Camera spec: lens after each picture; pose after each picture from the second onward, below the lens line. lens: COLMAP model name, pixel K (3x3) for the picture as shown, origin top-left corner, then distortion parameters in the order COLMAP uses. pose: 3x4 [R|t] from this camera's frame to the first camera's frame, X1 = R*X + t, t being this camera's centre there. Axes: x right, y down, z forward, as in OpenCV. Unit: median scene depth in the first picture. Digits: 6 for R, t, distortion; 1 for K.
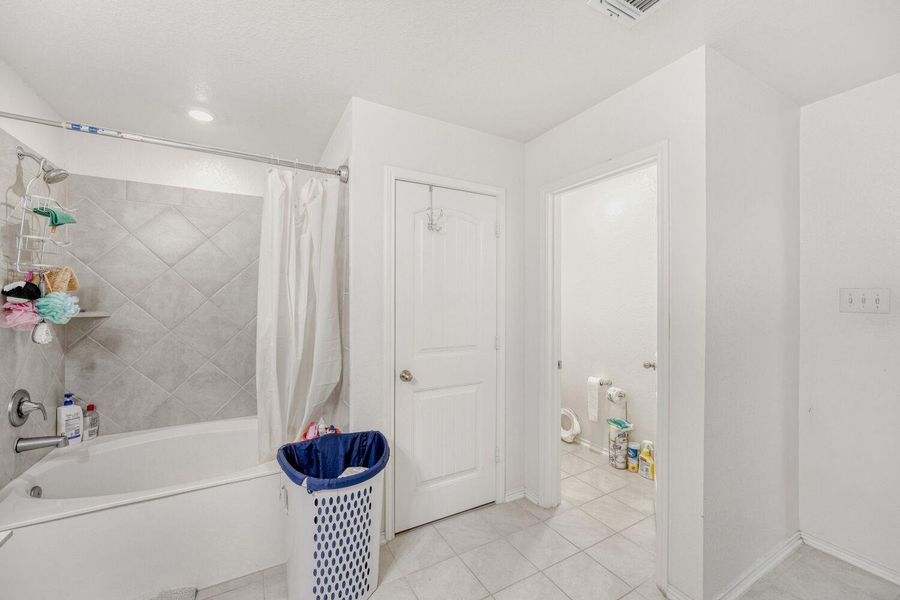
lens RADIAL K [[365.6, 0, 443.9], [0, 365.6, 298.9], [0, 0, 1]] dist [0.000600, -0.000325]
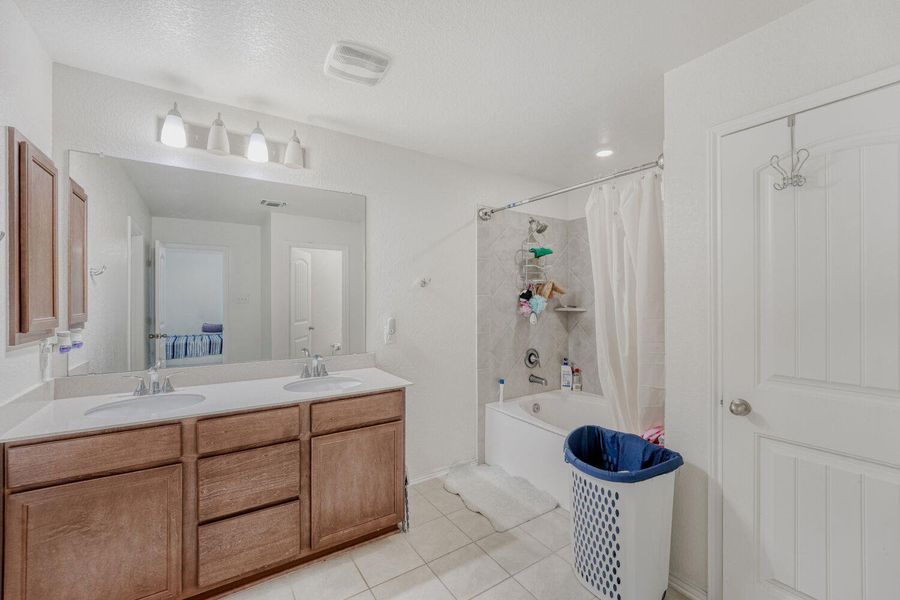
lens RADIAL K [[365.6, 0, 441.1], [0, 365.6, 299.1], [0, 0, 1]] dist [0.000600, -0.000325]
pose [[0.060966, -0.003024, -0.998135, 0.631002], [0.002994, 0.999991, -0.002847, 0.003049], [0.998135, -0.002814, 0.060975, 0.413742]]
